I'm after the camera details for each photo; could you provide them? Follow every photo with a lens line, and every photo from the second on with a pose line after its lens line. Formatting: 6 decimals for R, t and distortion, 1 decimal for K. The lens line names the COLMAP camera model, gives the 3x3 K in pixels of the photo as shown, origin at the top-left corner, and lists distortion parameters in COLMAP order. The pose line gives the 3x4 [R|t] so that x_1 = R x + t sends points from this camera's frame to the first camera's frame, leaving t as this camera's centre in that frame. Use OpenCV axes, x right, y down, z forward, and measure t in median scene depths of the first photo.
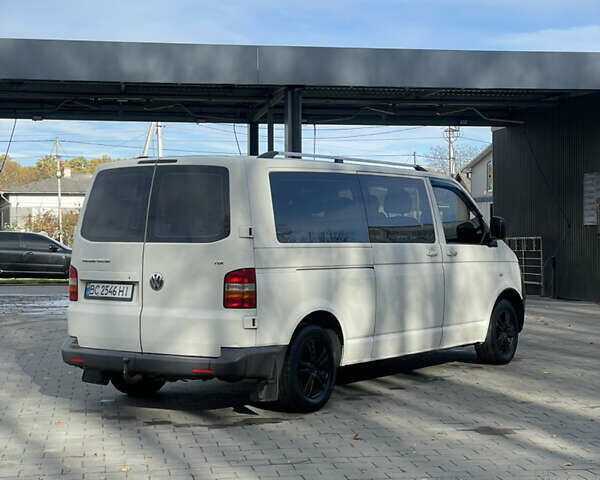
lens RADIAL K [[934.8, 0, 300.0], [0, 934.8, 240.0], [0, 0, 1]] dist [0.029534, 0.019185]
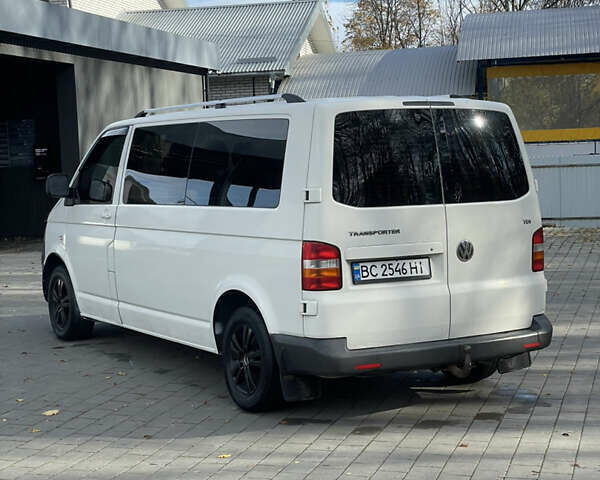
lens RADIAL K [[1209.0, 0, 300.0], [0, 1209.0, 240.0], [0, 0, 1]] dist [0.005861, 0.099946]
pose [[0.469726, -0.065298, 0.880394, -1.127730], [0.035065, 0.997854, 0.055302, -0.028014], [-0.882116, 0.004894, 0.471007, 0.608370]]
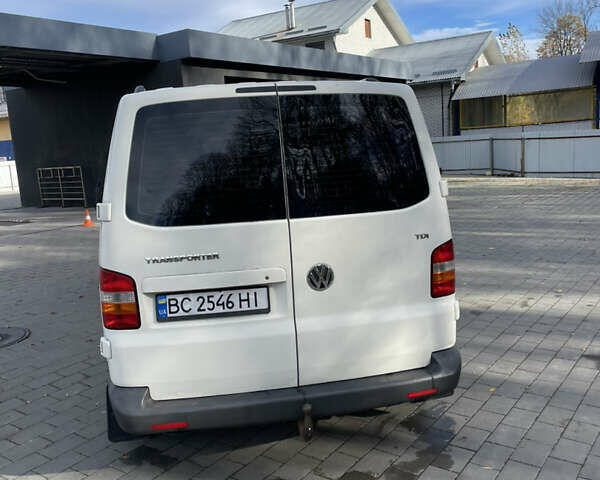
lens RADIAL K [[583.4, 0, 307.7], [0, 583.4, 228.4], [0, 0, 1]] dist [0.013195, -0.006847]
pose [[0.753603, -0.135123, 0.643292, -0.403737], [0.063430, 0.989025, 0.133438, -0.042065], [-0.654263, -0.059755, 0.753903, 0.683410]]
